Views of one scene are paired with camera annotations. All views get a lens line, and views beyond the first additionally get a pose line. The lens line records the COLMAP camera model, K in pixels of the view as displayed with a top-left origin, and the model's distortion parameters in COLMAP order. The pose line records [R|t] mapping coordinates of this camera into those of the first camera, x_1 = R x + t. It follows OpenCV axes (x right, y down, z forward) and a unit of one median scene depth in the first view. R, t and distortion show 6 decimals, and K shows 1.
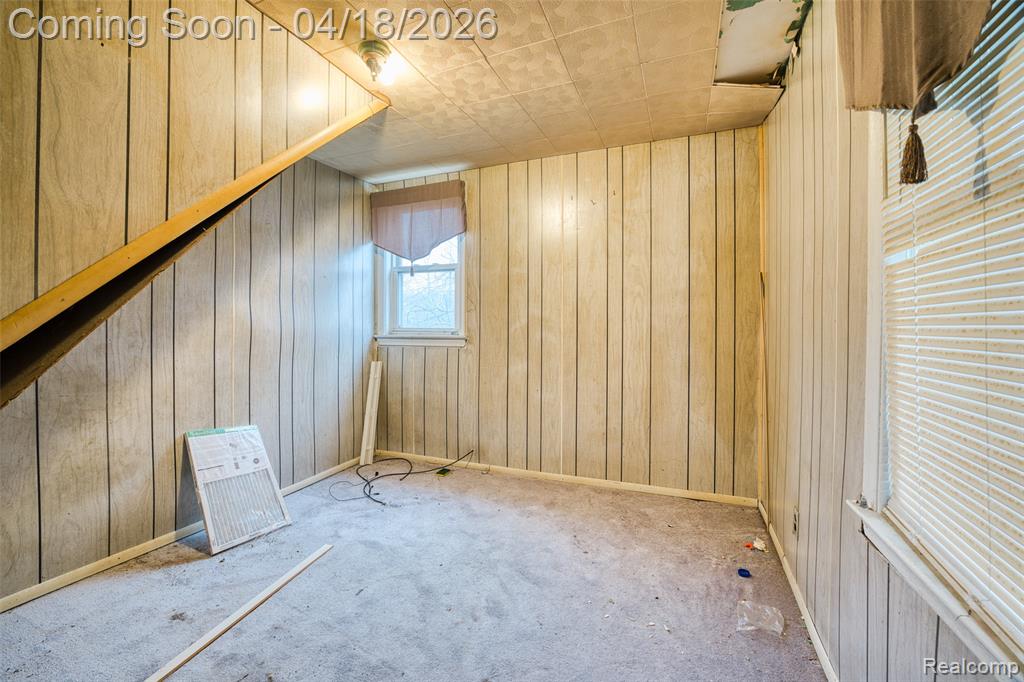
lens RADIAL K [[432.7, 0, 504.5], [0, 432.7, 334.9], [0, 0, 1]] dist [-0.000288, -0.000052]
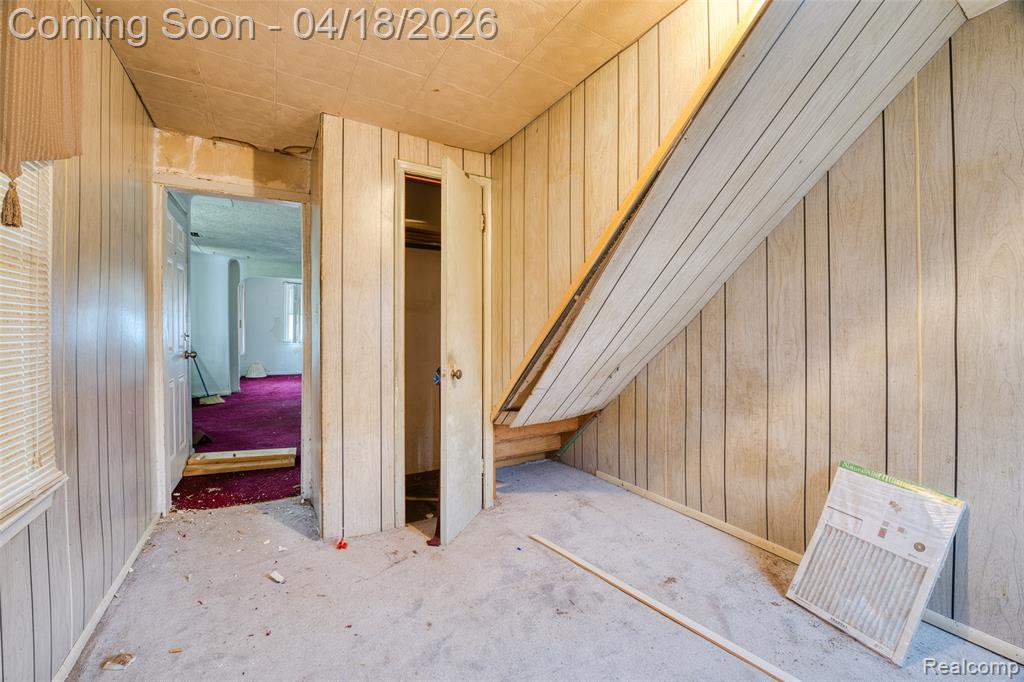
lens RADIAL K [[432.7, 0, 501.9], [0, 432.7, 331.4], [0, 0, 1]] dist [-0.000288, -0.000052]
pose [[-0.617606, -0.002039, -0.786485, 0.373889], [-0.020230, 0.999707, 0.013294, -0.026980], [0.786228, 0.024121, -0.617466, 1.092374]]
